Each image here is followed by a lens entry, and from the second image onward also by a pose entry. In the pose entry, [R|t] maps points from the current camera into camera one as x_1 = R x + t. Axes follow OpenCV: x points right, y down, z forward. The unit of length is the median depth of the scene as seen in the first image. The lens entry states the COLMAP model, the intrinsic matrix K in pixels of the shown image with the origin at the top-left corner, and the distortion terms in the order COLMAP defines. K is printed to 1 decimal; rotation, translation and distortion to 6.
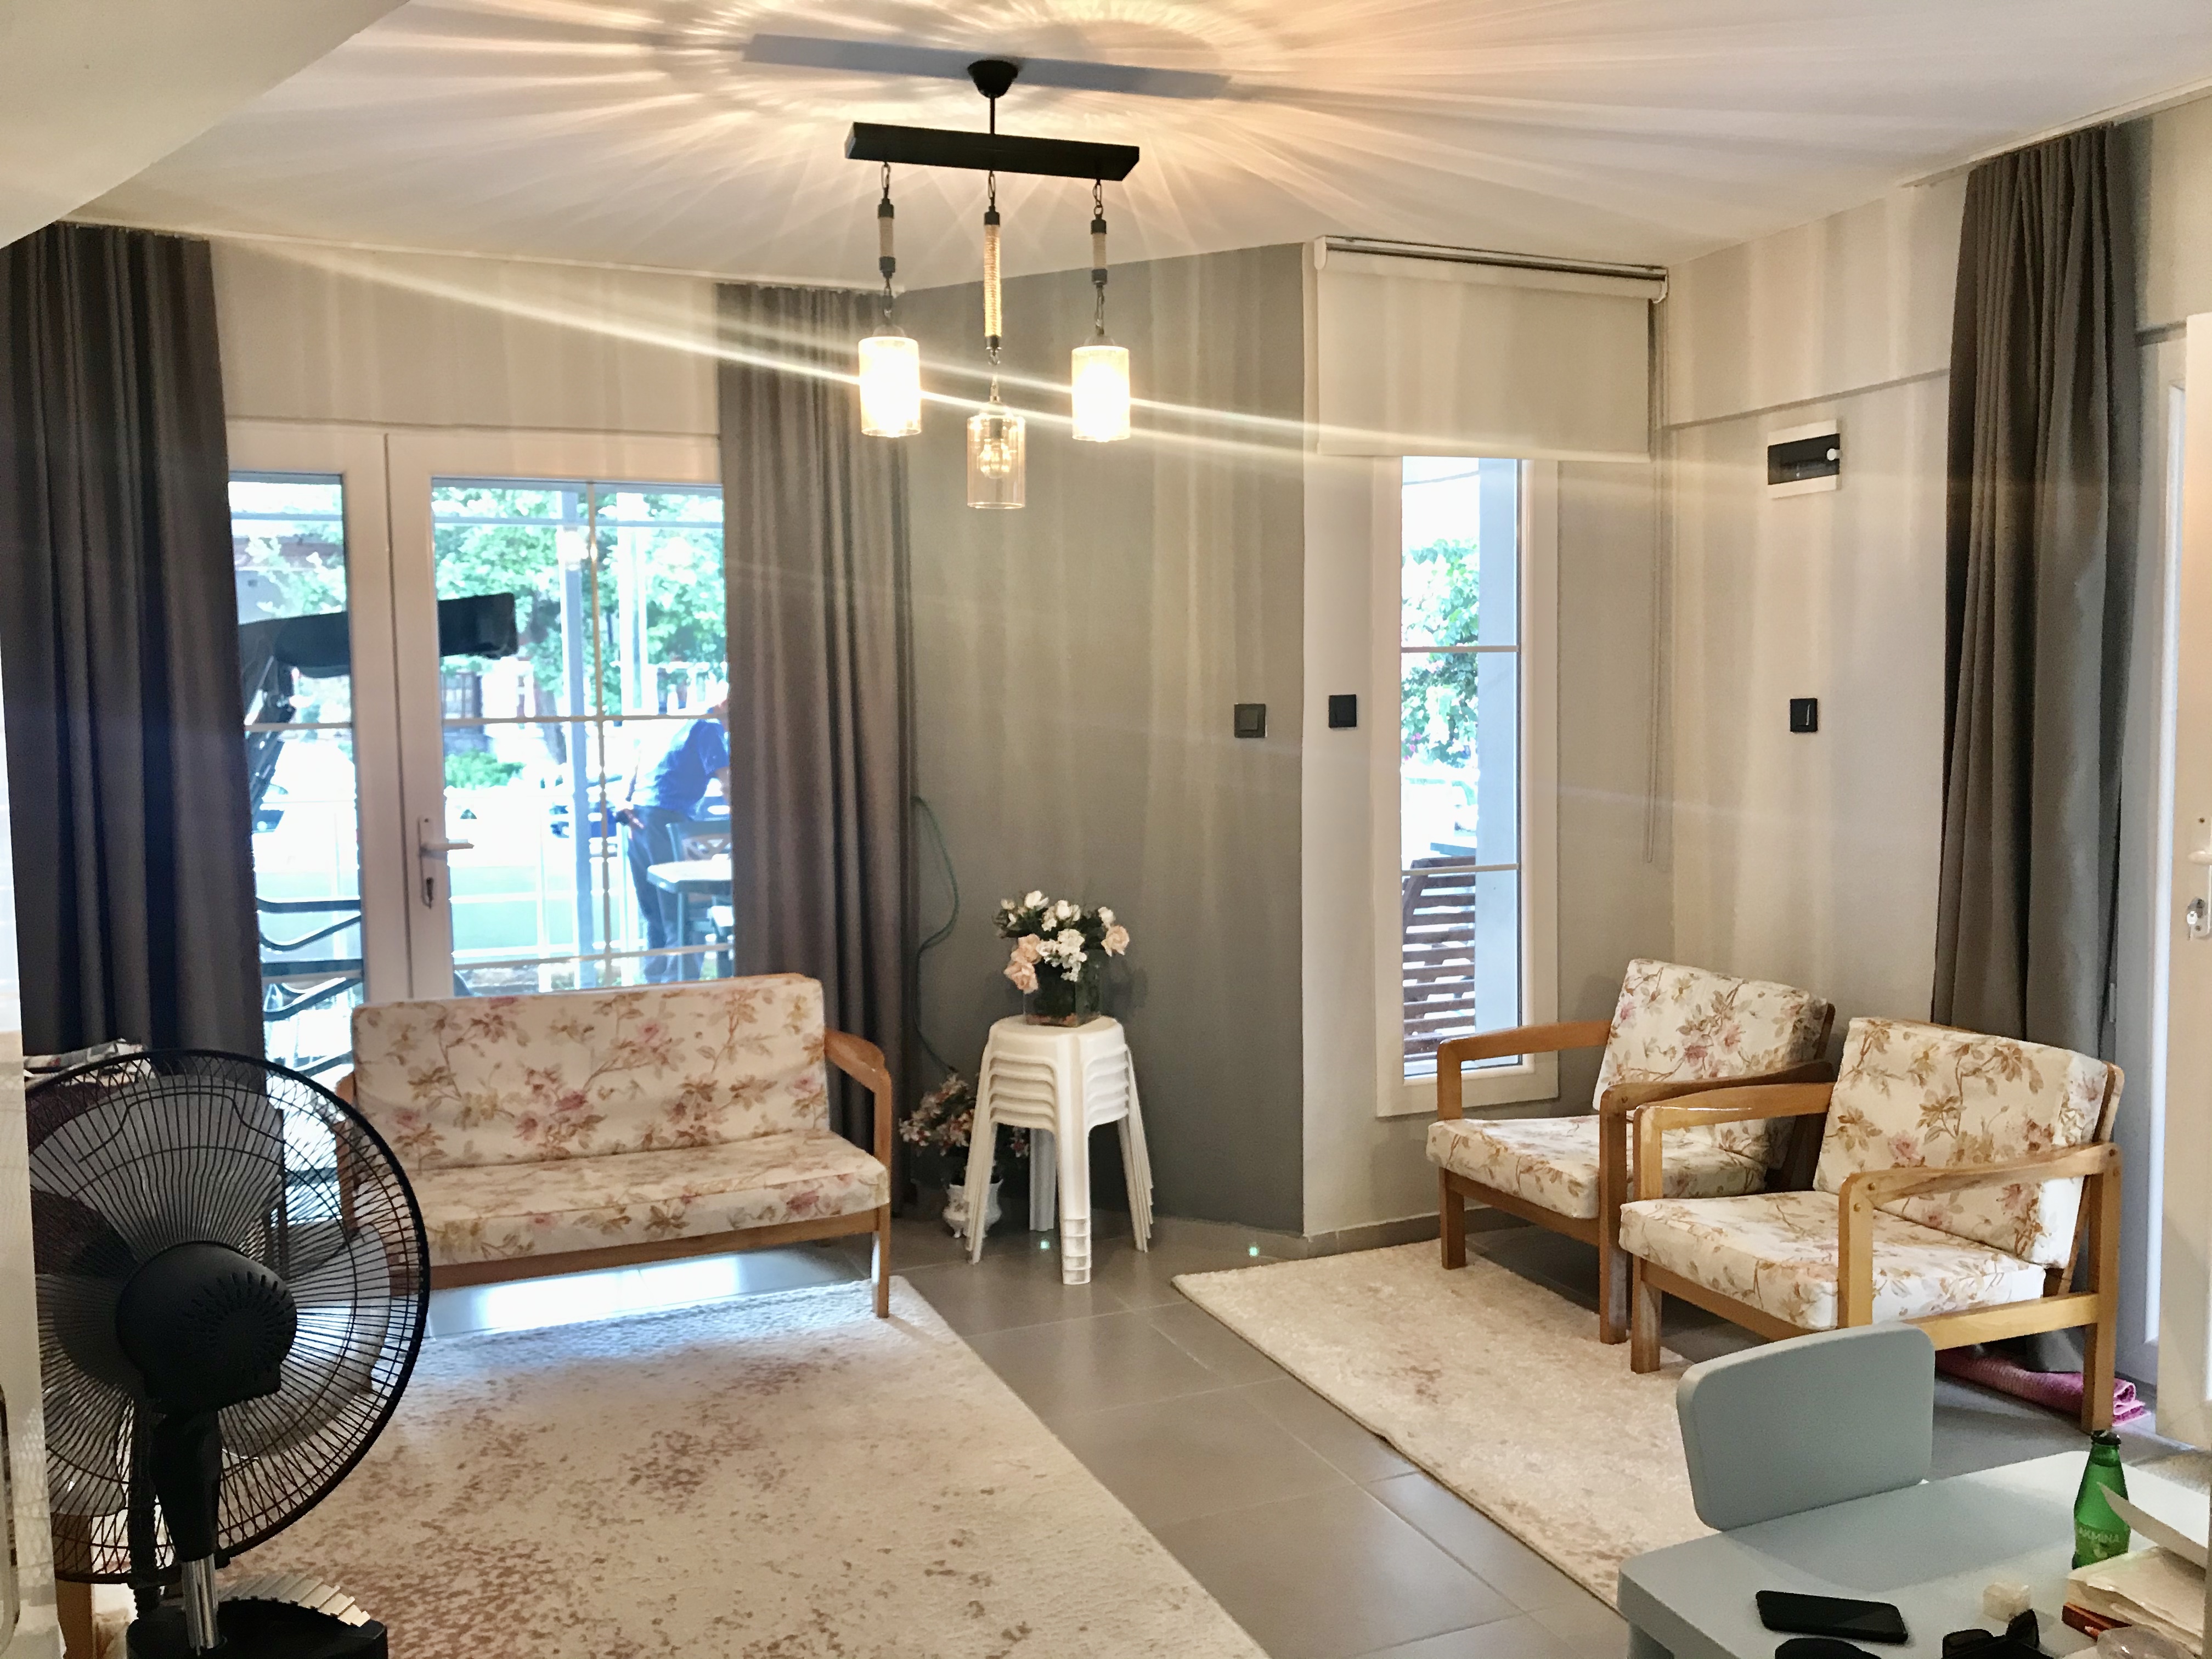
lens RADIAL K [[1805.8, 0, 1095.9], [0, 1805.8, 819.5], [0, 0, 1]] dist [0.041970, -0.059759]
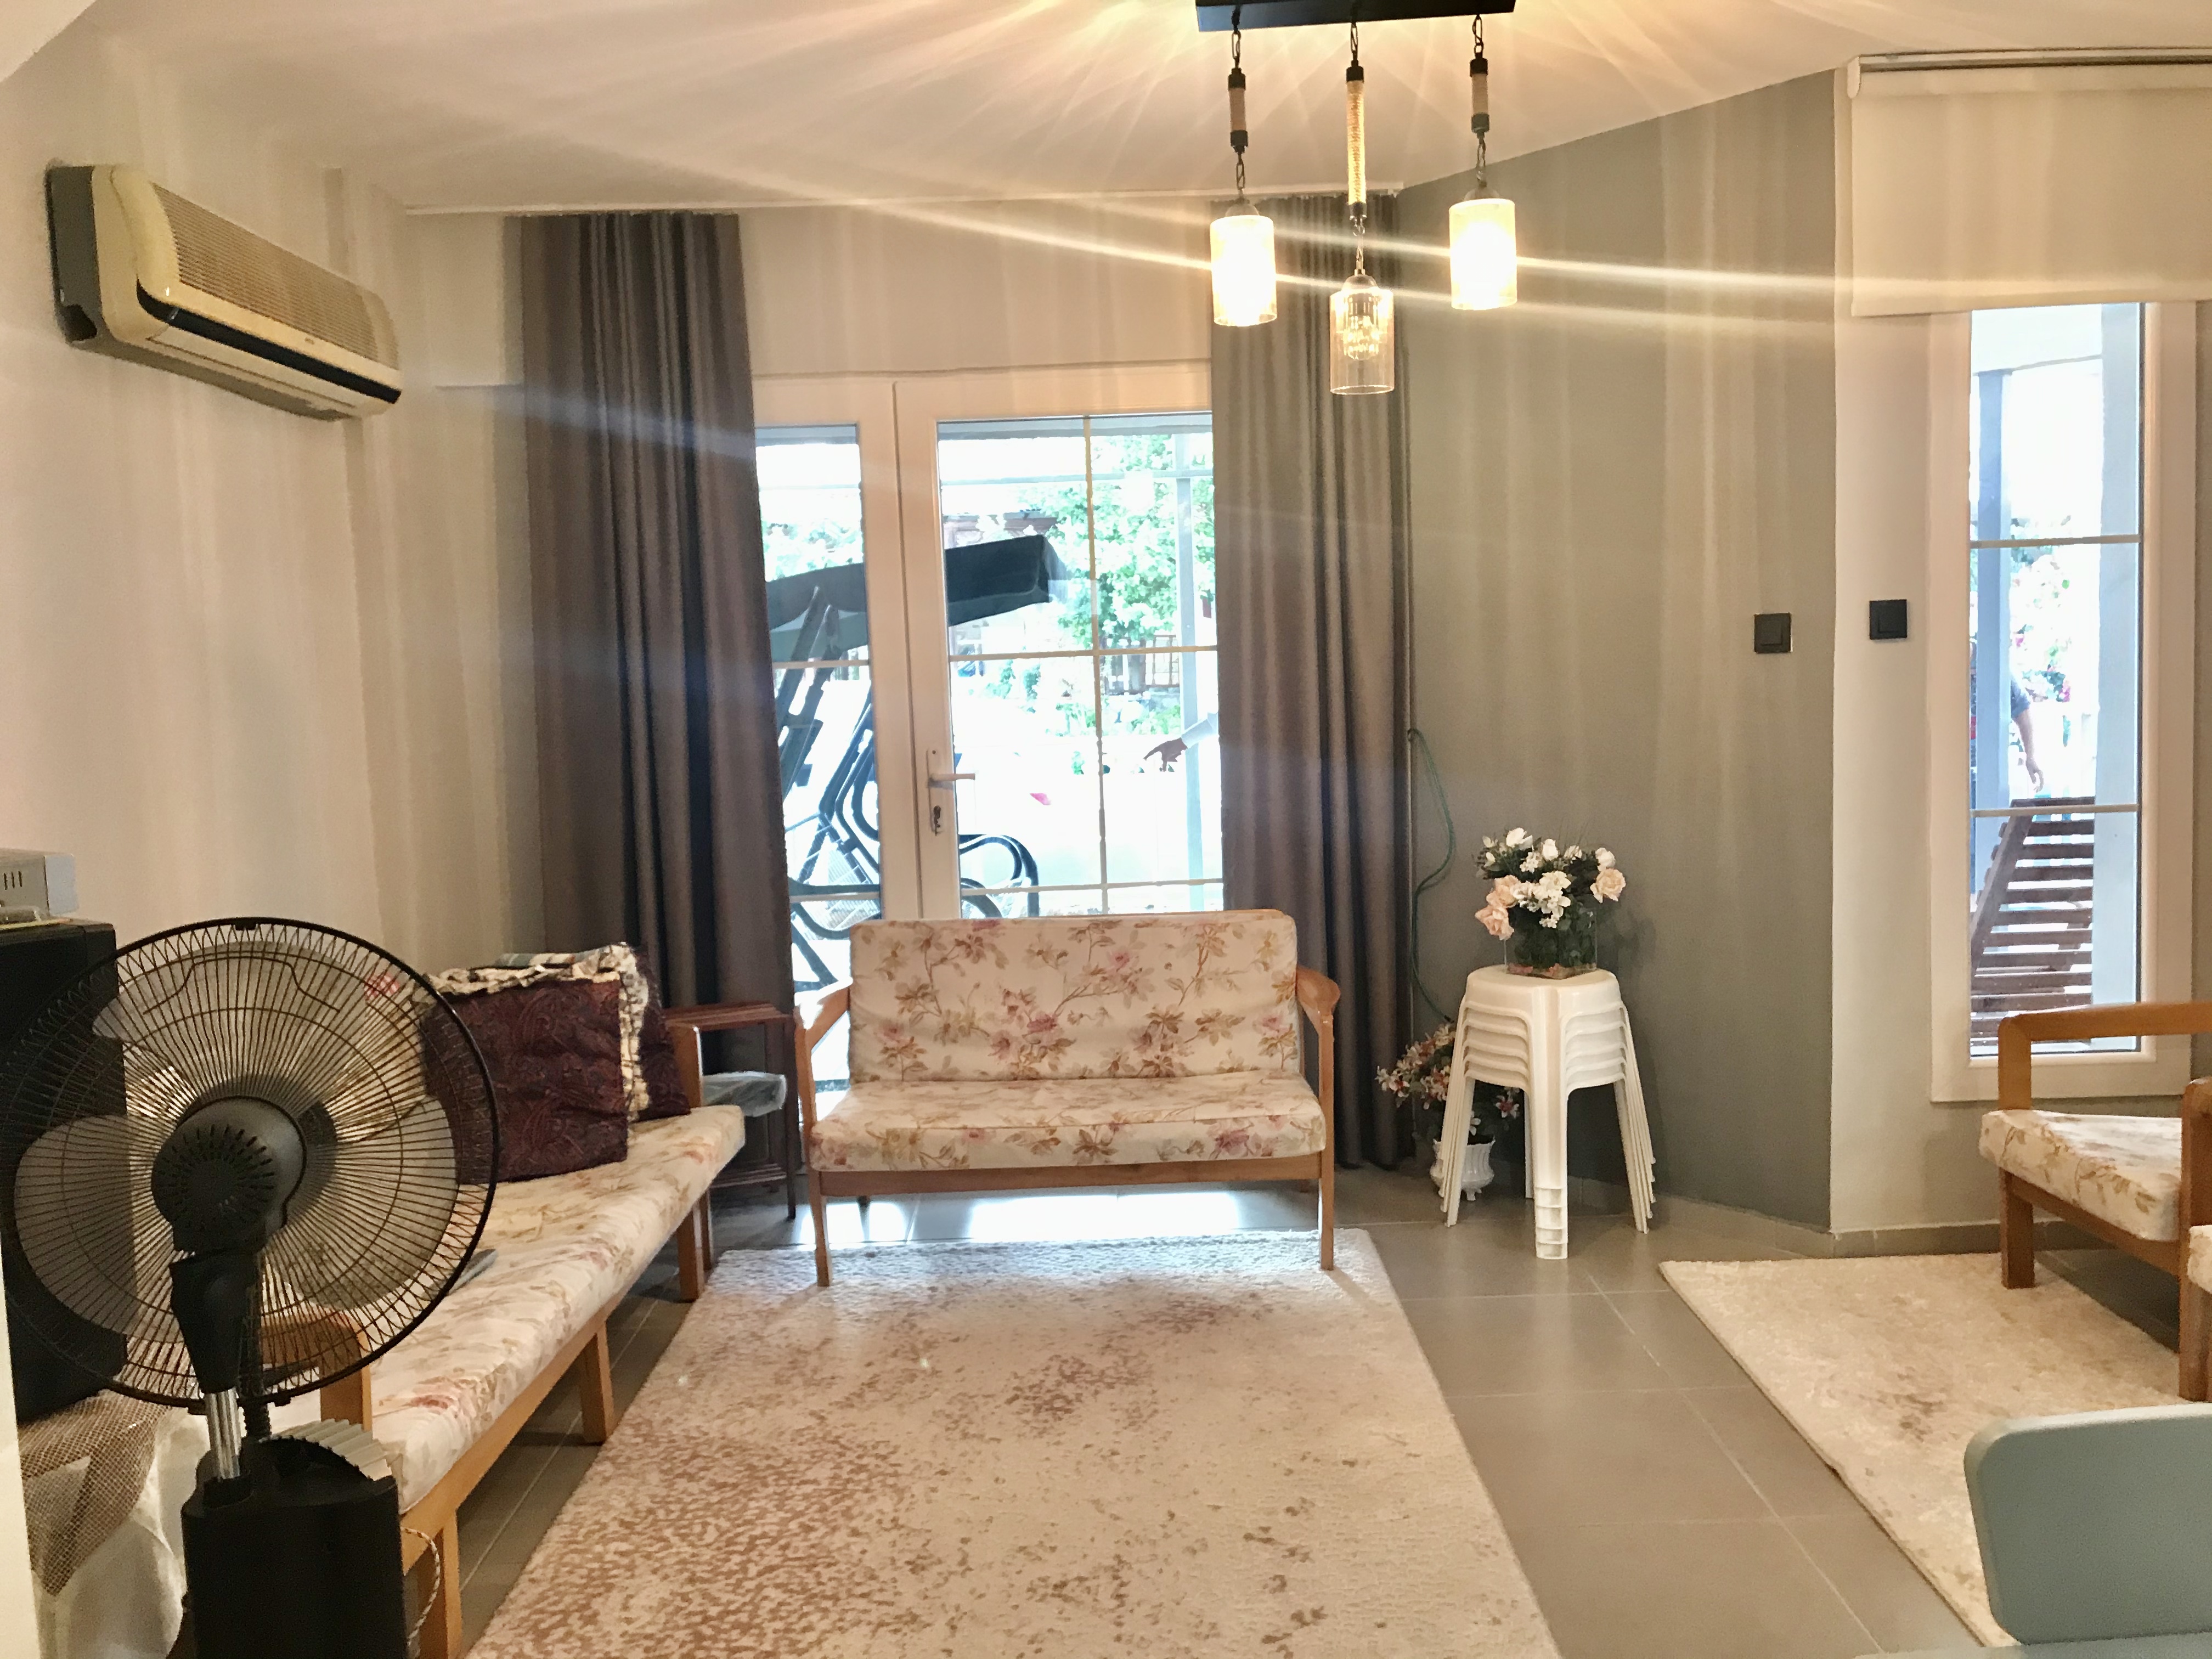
lens RADIAL K [[1805.8, 0, 1111.6], [0, 1805.8, 808.6], [0, 0, 1]] dist [0.041970, -0.059759]
pose [[0.924708, 0.011184, -0.380514, 0.138869], [-0.004538, 0.999821, 0.018359, 0.016000], [0.380651, -0.015250, 0.924593, 0.081288]]
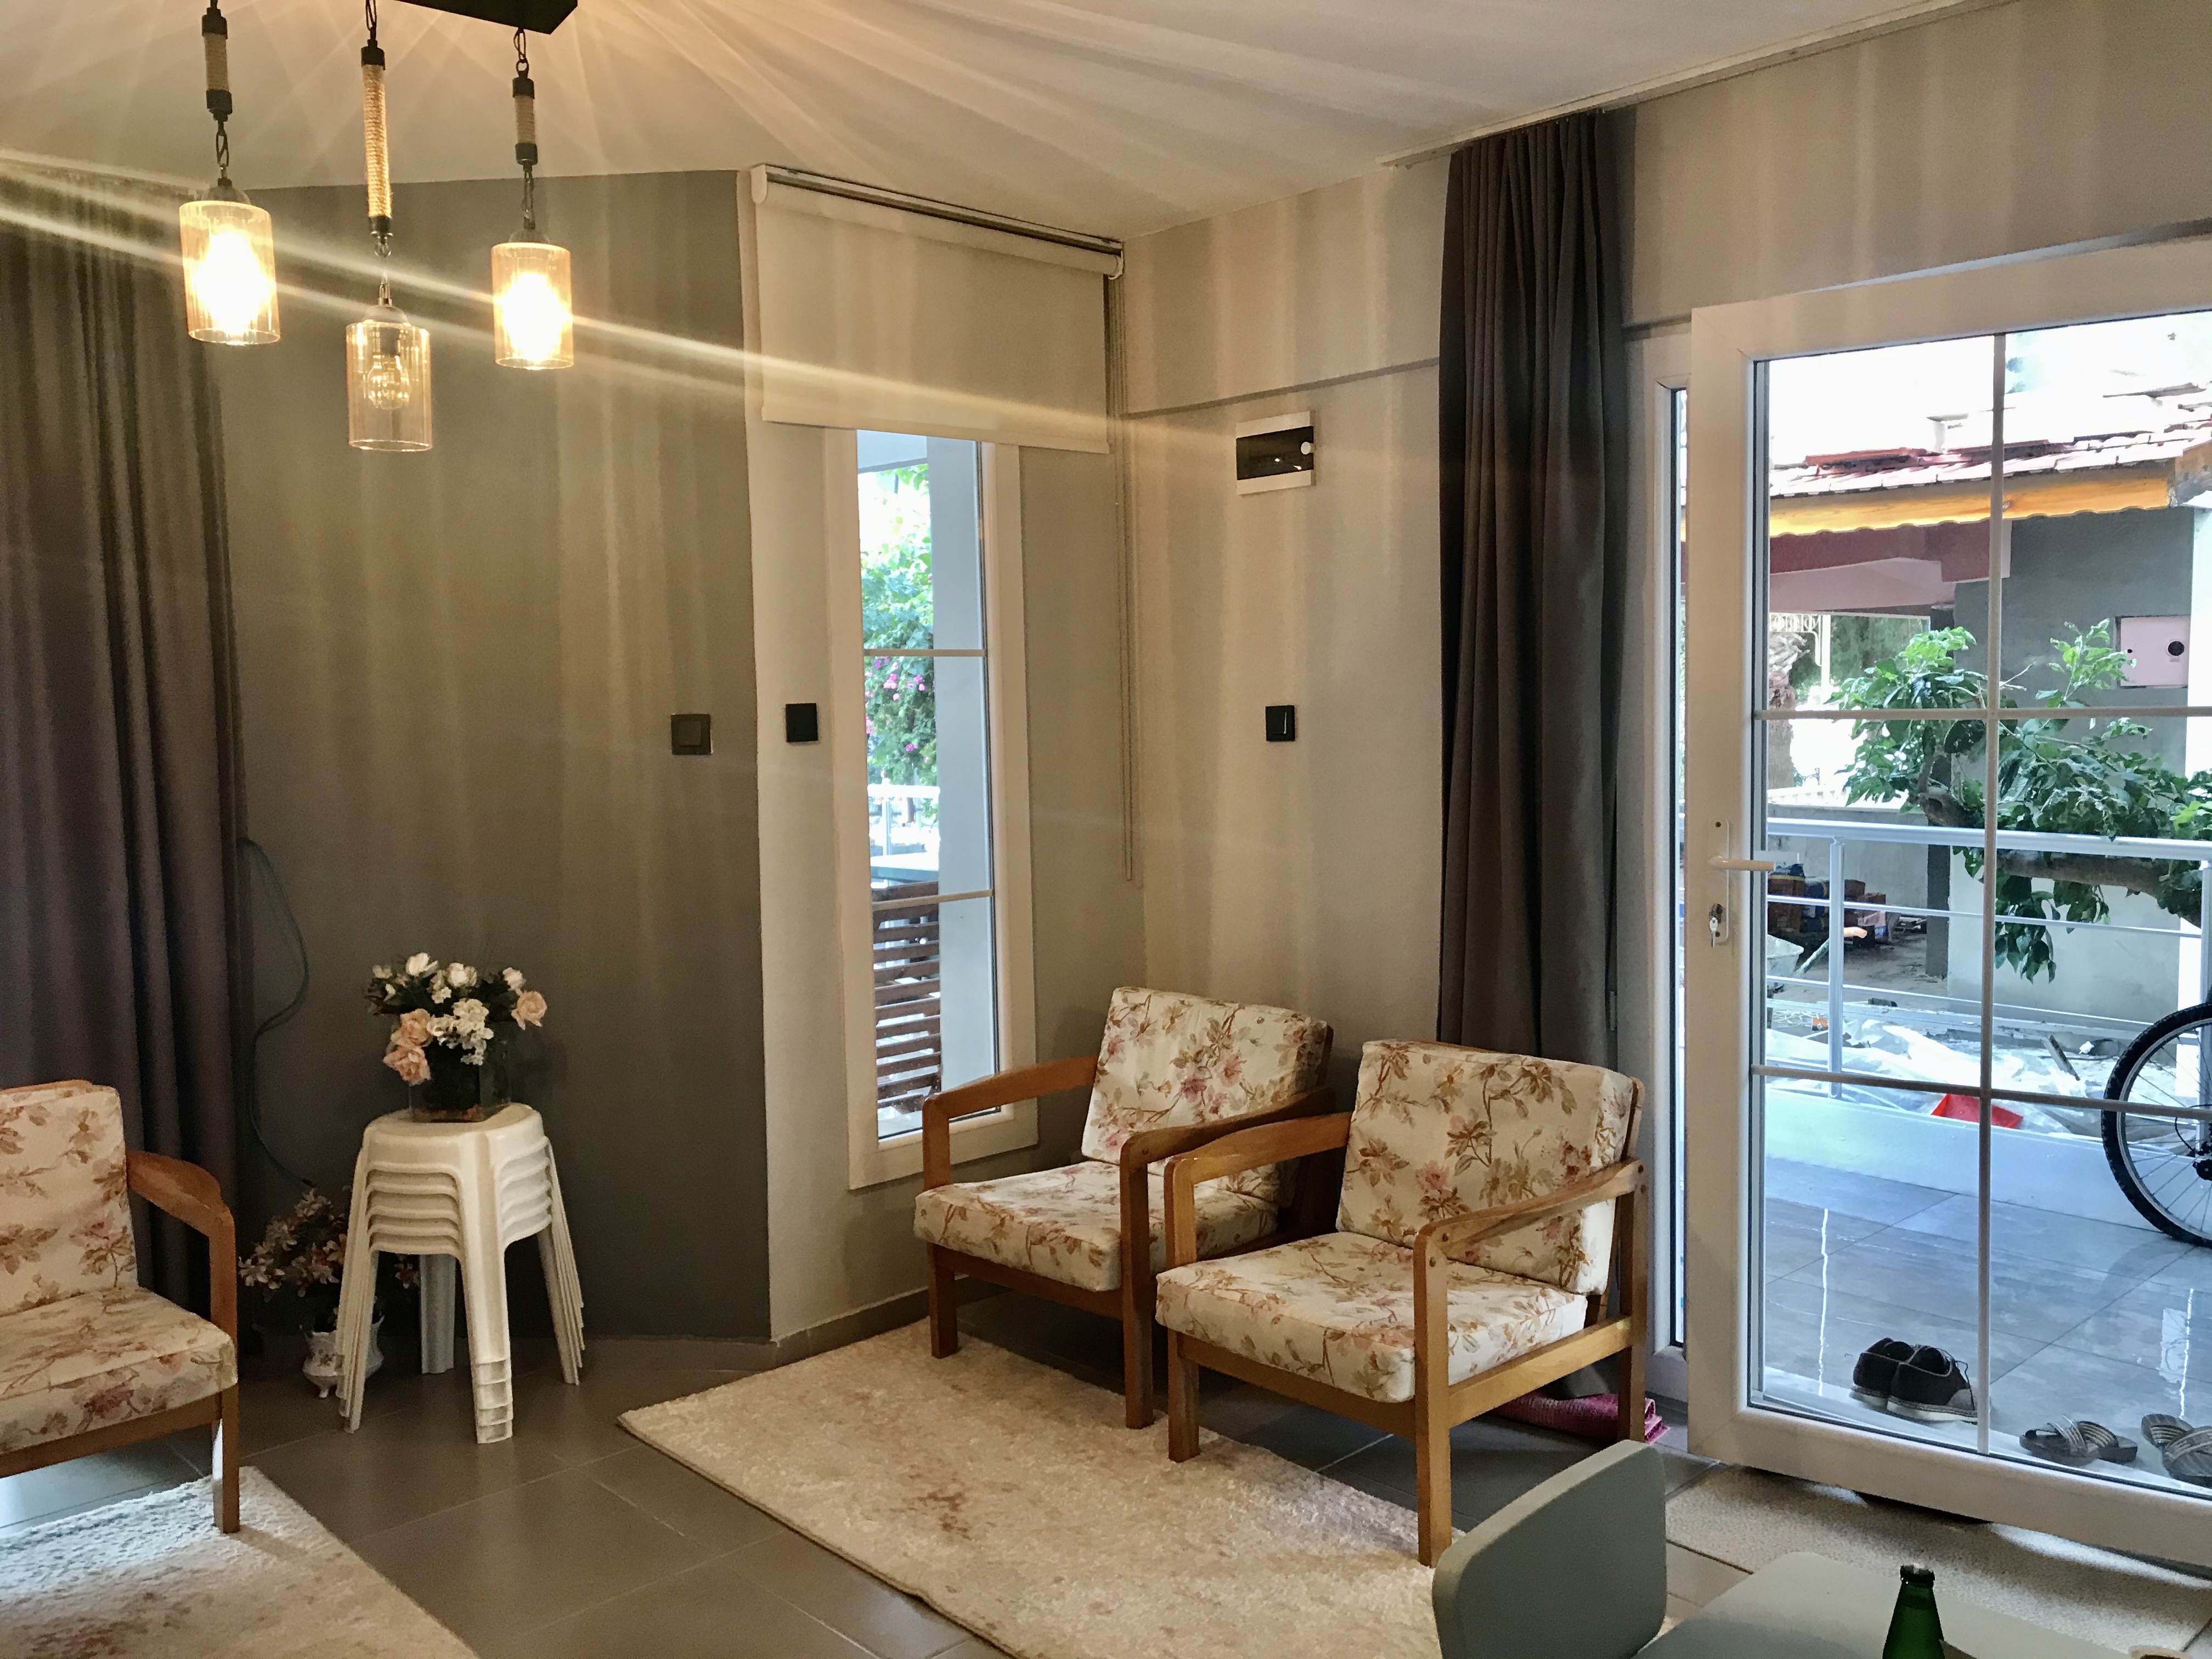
lens RADIAL K [[1805.8, 0, 1096.6], [0, 1805.8, 819.0], [0, 0, 1]] dist [0.041970, -0.059759]
pose [[0.933822, -0.029996, 0.356477, -0.042563], [0.032189, 0.999482, -0.000217, -0.010385], [-0.356286, 0.011677, 0.934304, 0.162255]]
